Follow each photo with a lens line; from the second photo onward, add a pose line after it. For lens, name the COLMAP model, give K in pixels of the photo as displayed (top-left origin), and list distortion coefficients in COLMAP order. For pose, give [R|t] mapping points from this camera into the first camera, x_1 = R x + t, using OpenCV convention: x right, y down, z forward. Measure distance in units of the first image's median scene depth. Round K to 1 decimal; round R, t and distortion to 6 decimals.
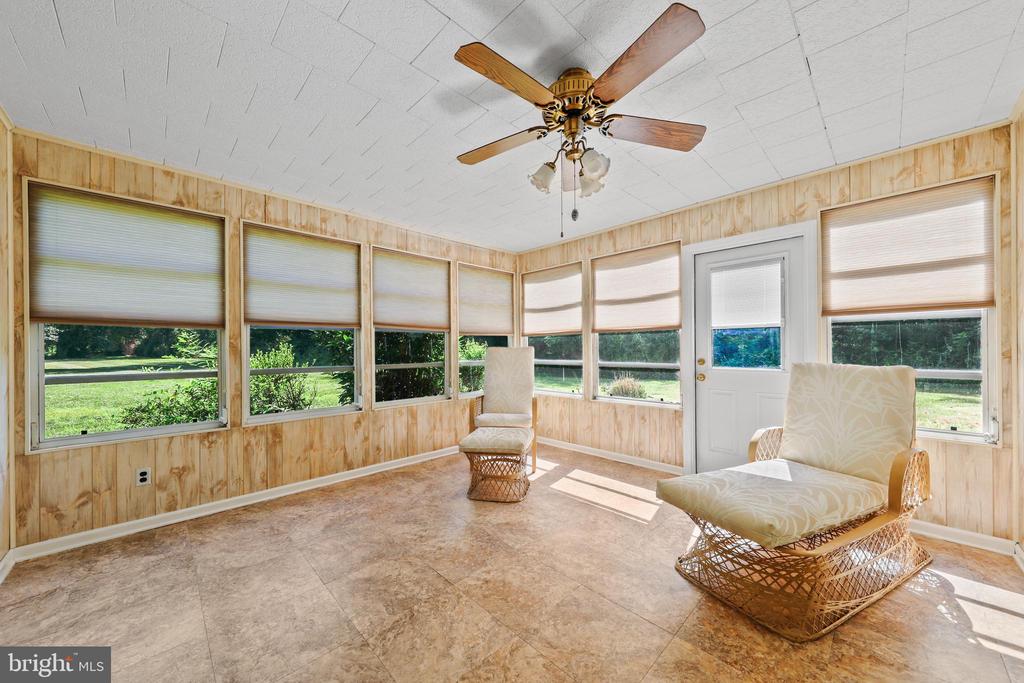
lens RADIAL K [[359.9, 0, 512.7], [0, 359.9, 347.7], [0, 0, 1]] dist [-0.001150, -0.000962]
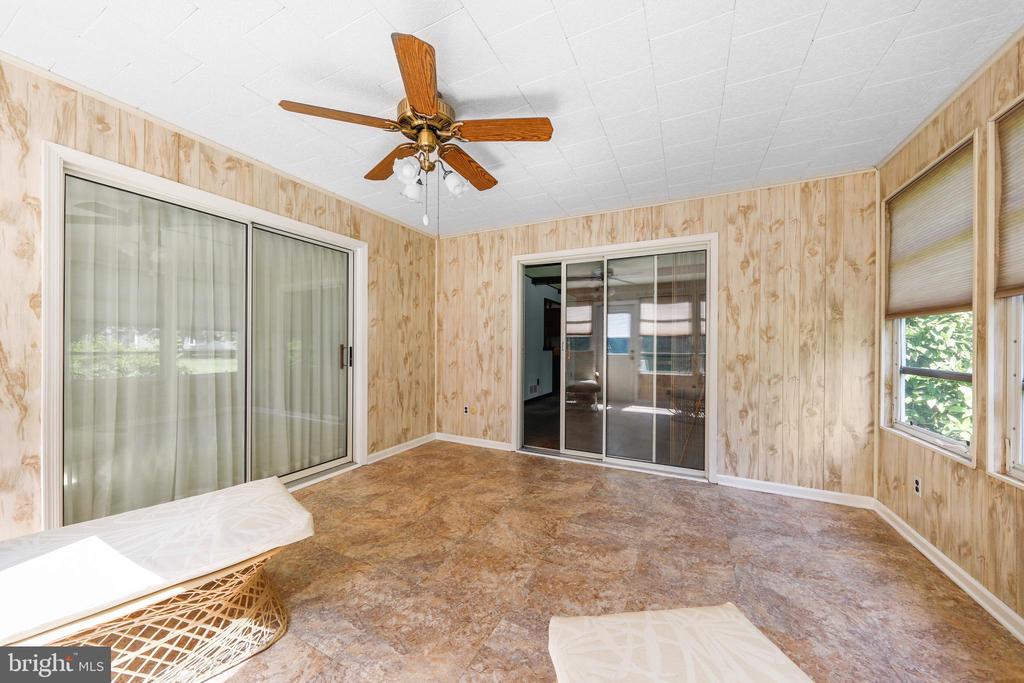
lens RADIAL K [[359.9, 0, 509.8], [0, 359.9, 343.0], [0, 0, 1]] dist [-0.001150, -0.000962]
pose [[-0.945742, -0.000514, -0.324917, 0.257700], [-0.000793, 0.999999, 0.000728, 0.010068], [0.324917, 0.000947, -0.945742, 1.882210]]
